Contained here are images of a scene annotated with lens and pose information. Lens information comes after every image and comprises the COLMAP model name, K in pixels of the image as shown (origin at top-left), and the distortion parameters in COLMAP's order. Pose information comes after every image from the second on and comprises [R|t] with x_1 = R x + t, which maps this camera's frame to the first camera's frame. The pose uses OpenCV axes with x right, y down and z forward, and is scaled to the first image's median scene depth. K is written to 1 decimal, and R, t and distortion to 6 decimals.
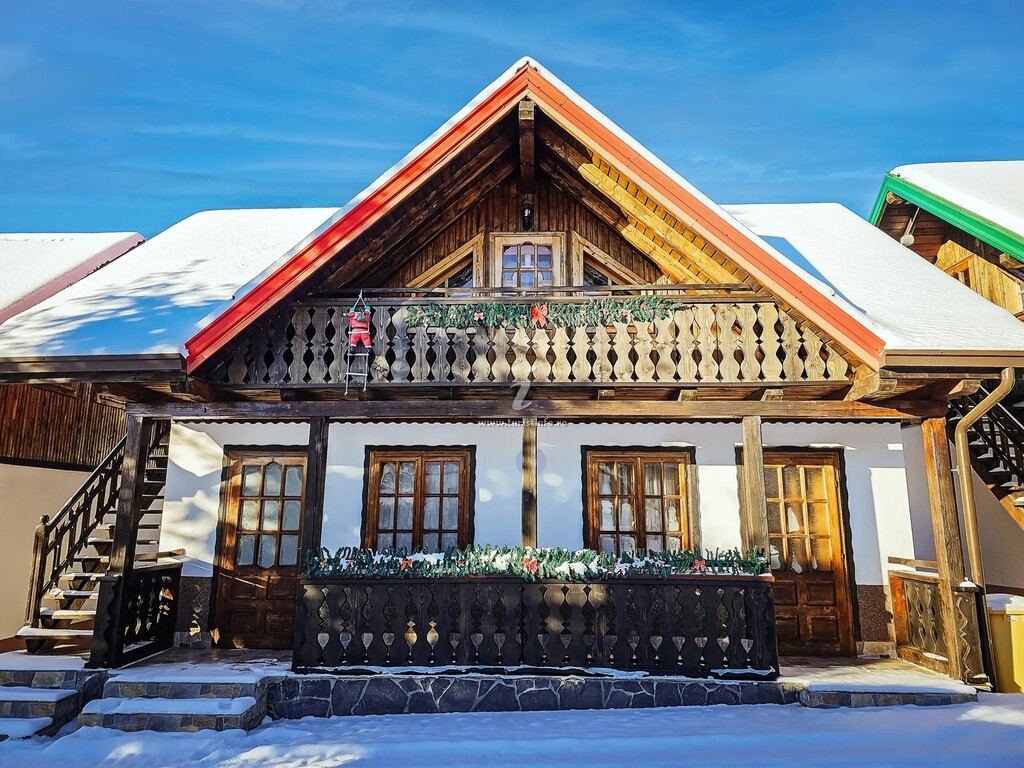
lens RADIAL K [[700.1, 0, 520.5], [0, 700.1, 384.8], [0, 0, 1]] dist [0.056949, -0.045234]
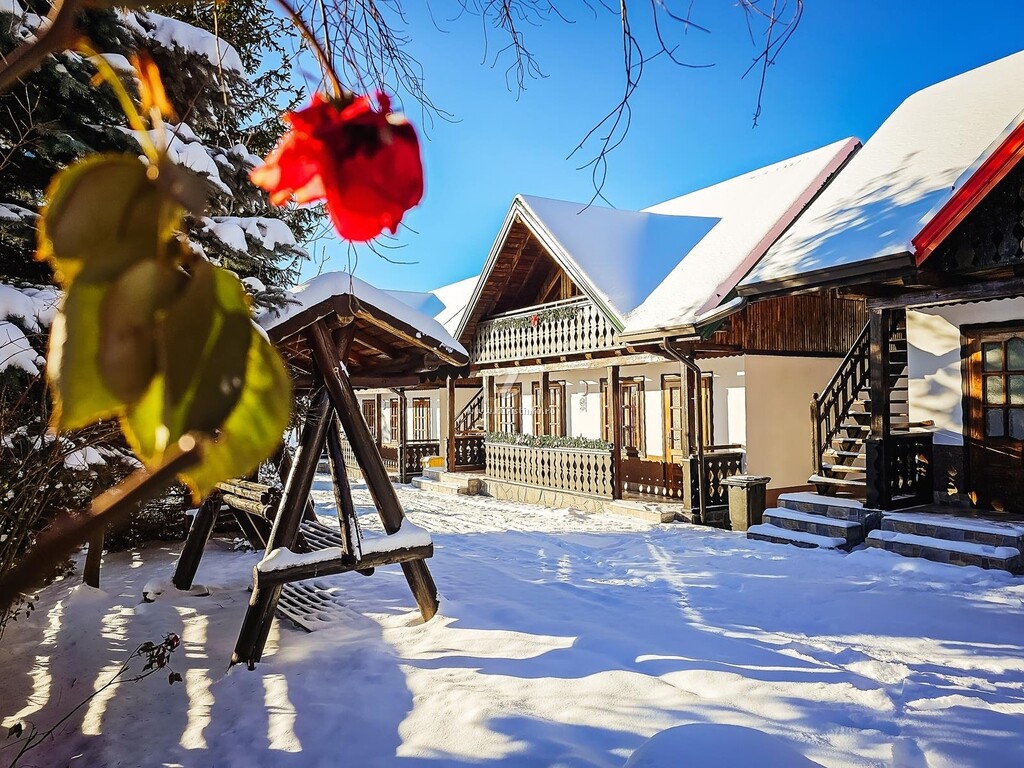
lens RADIAL K [[700.1, 0, 520.5], [0, 700.1, 384.8], [0, 0, 1]] dist [0.056949, -0.045234]
pose [[0.576372, -0.032463, -0.816542, 0.070475], [0.166599, 0.982893, 0.078521, -0.020987], [0.800025, -0.181292, 0.571920, -0.157468]]
